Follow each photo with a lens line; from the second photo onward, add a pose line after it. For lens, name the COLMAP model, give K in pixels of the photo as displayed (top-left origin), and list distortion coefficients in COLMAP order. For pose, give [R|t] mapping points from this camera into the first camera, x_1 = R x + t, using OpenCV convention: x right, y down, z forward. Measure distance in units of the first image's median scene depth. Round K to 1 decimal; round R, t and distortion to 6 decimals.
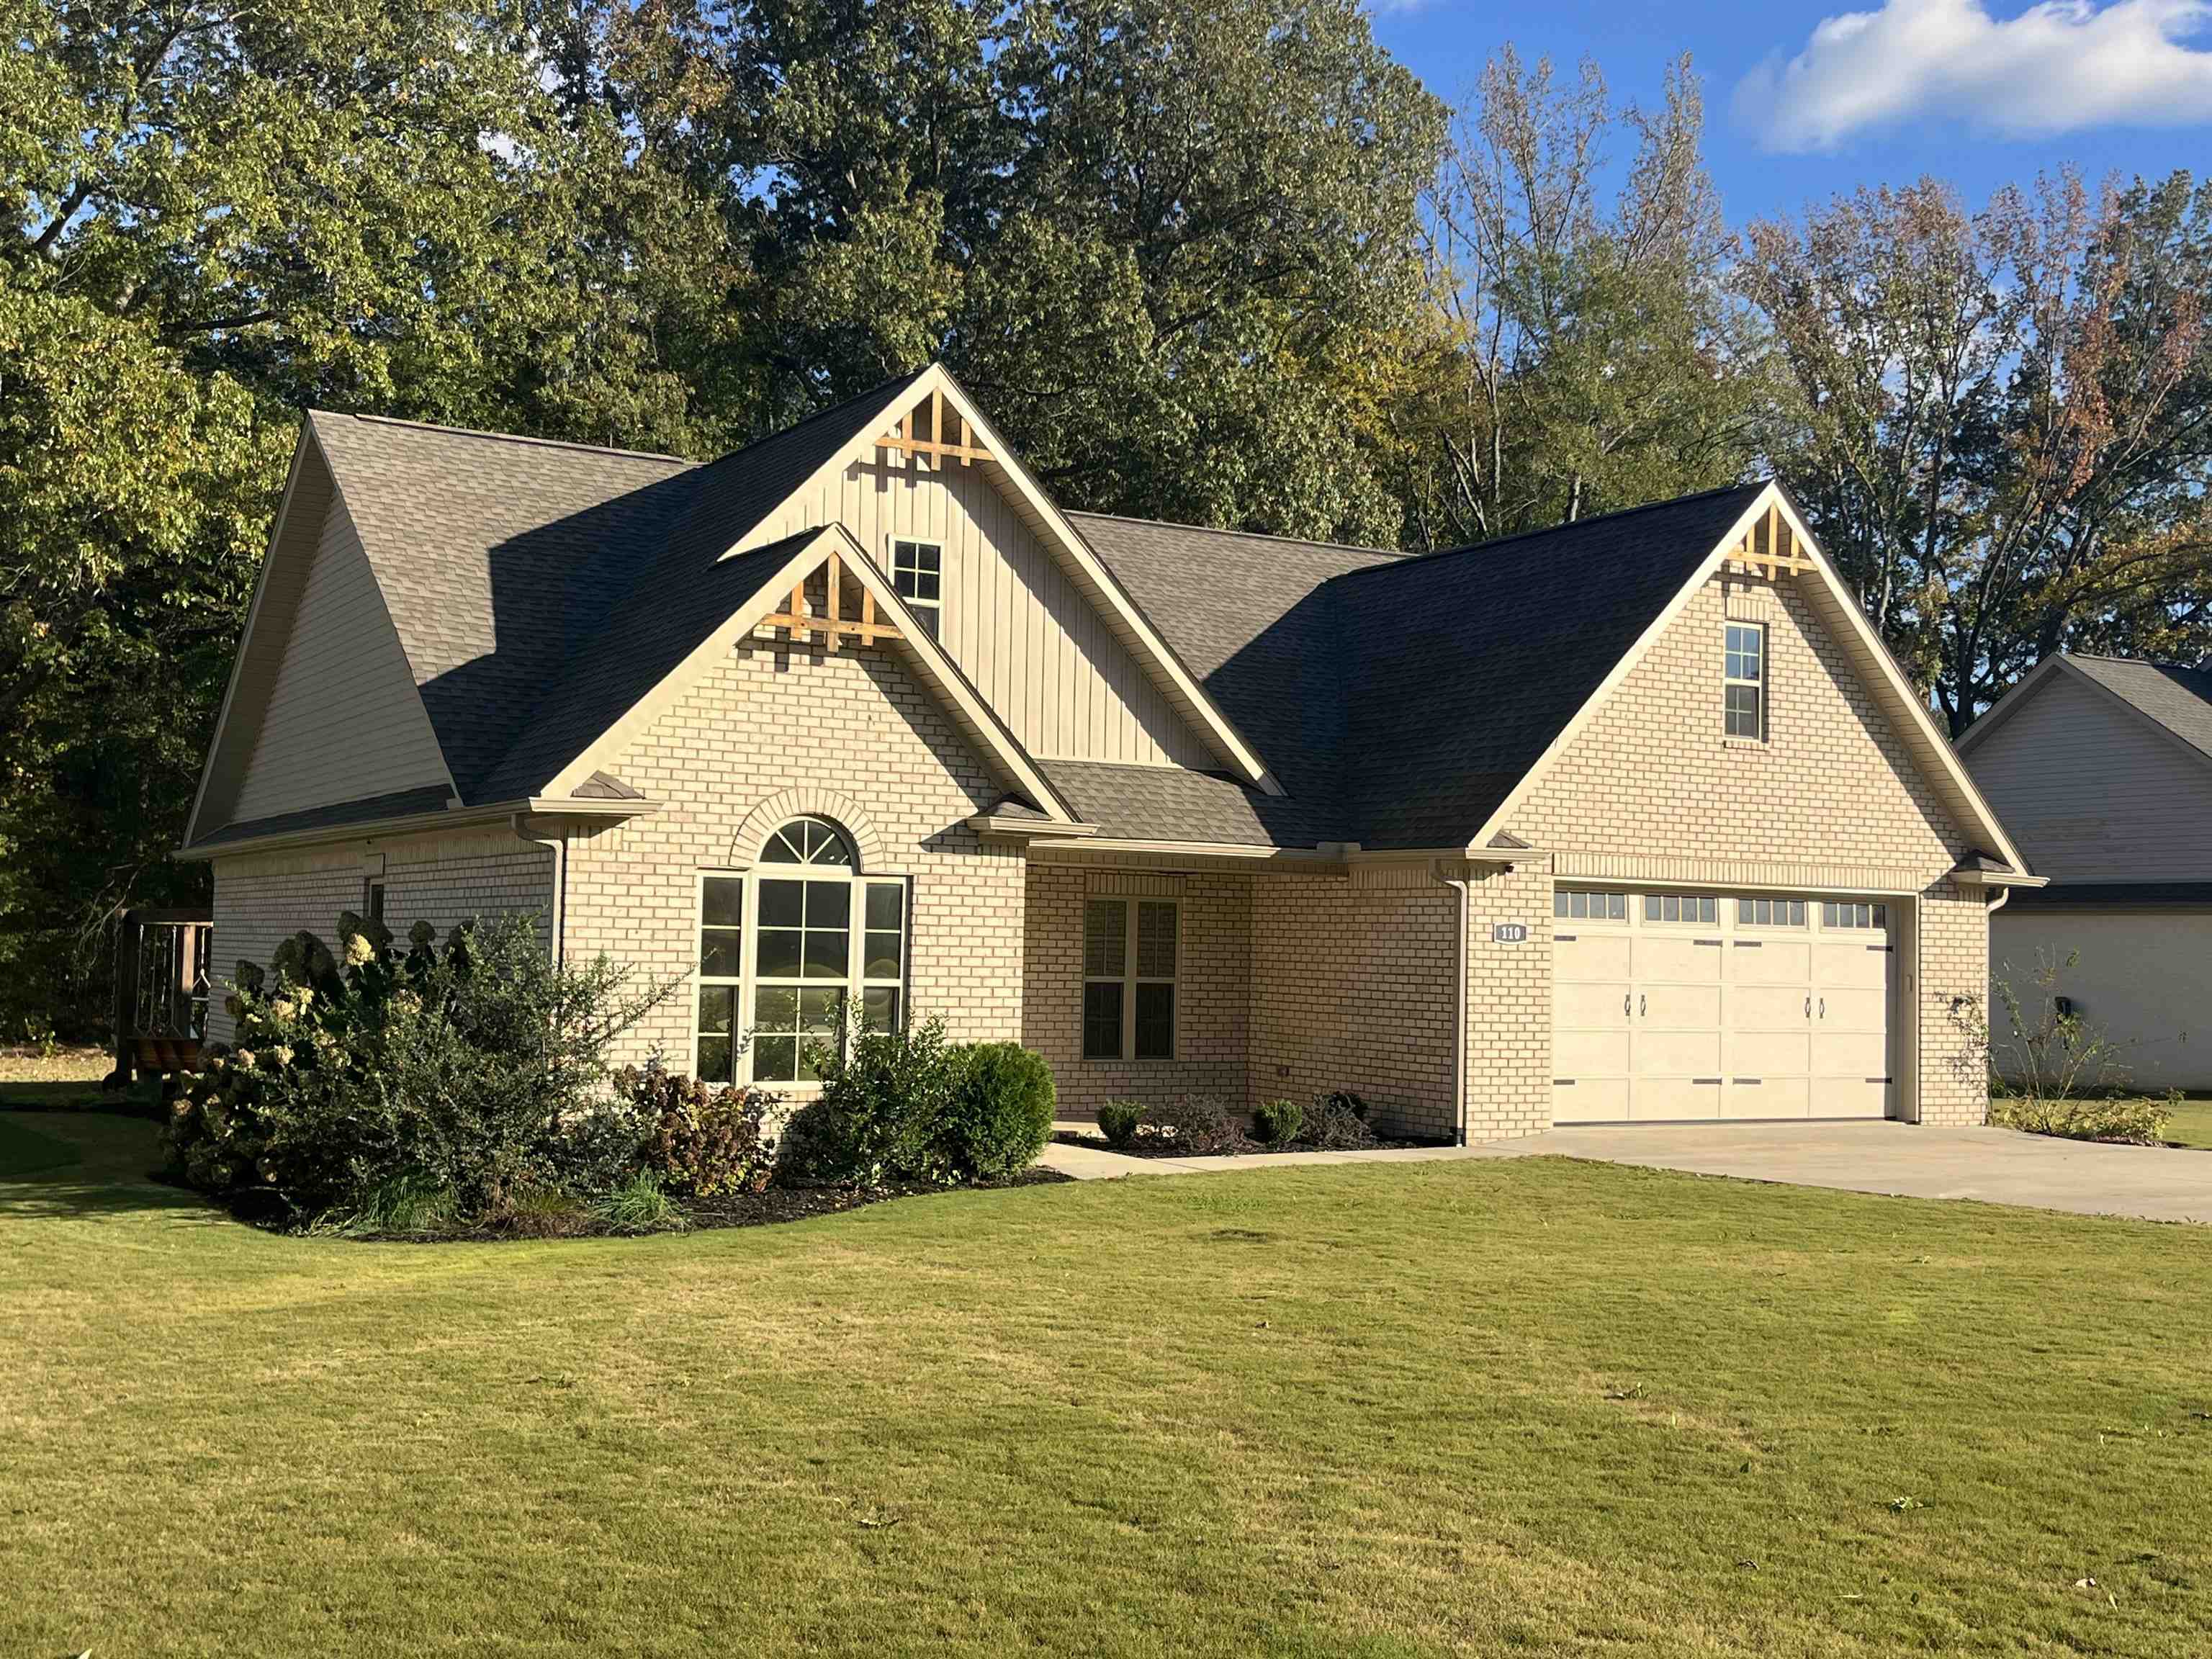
lens RADIAL K [[2352.3, 0, 1104.6], [0, 2352.3, 818.6], [0, 0, 1]] dist [0.109666, 0.000000]
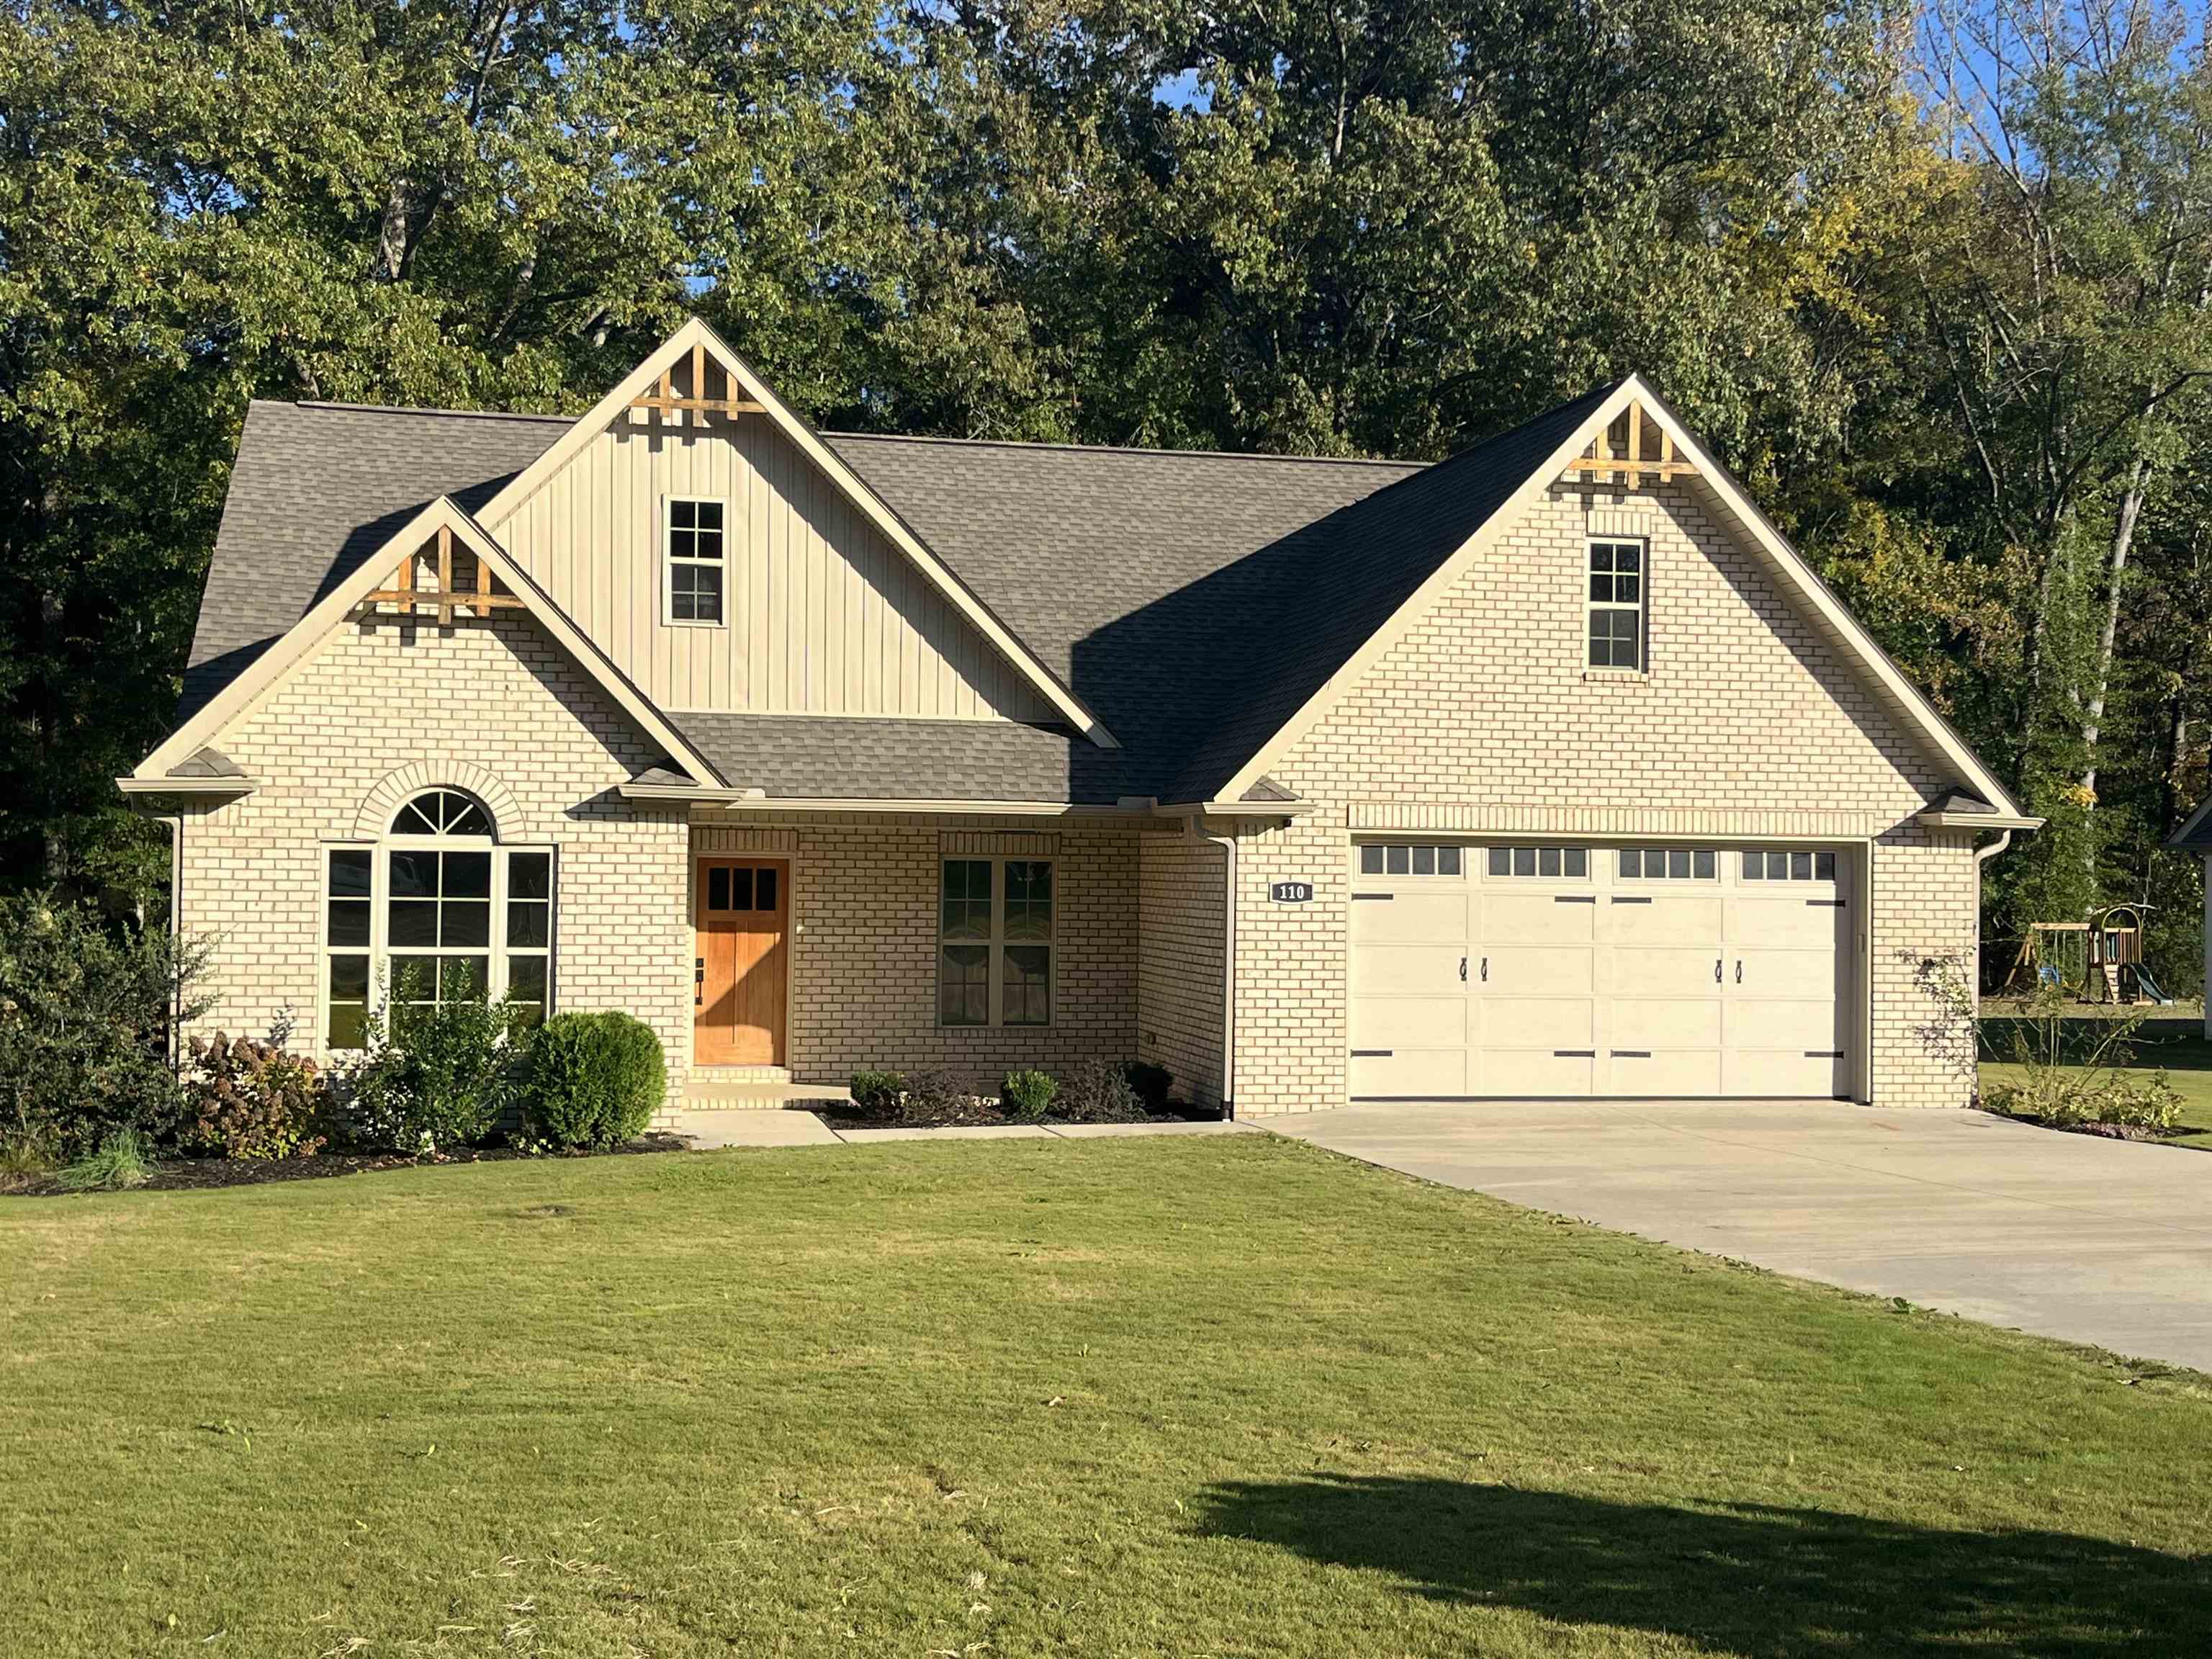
lens RADIAL K [[2541.6, 0, 1106.9], [0, 2541.6, 837.2], [0, 0, 1]] dist [0.141968, 0.000000]
pose [[0.953329, -0.014765, -0.301571, 0.401897], [0.024956, 0.999239, 0.029969, -0.004699], [0.300899, -0.036096, 0.952972, 0.030236]]
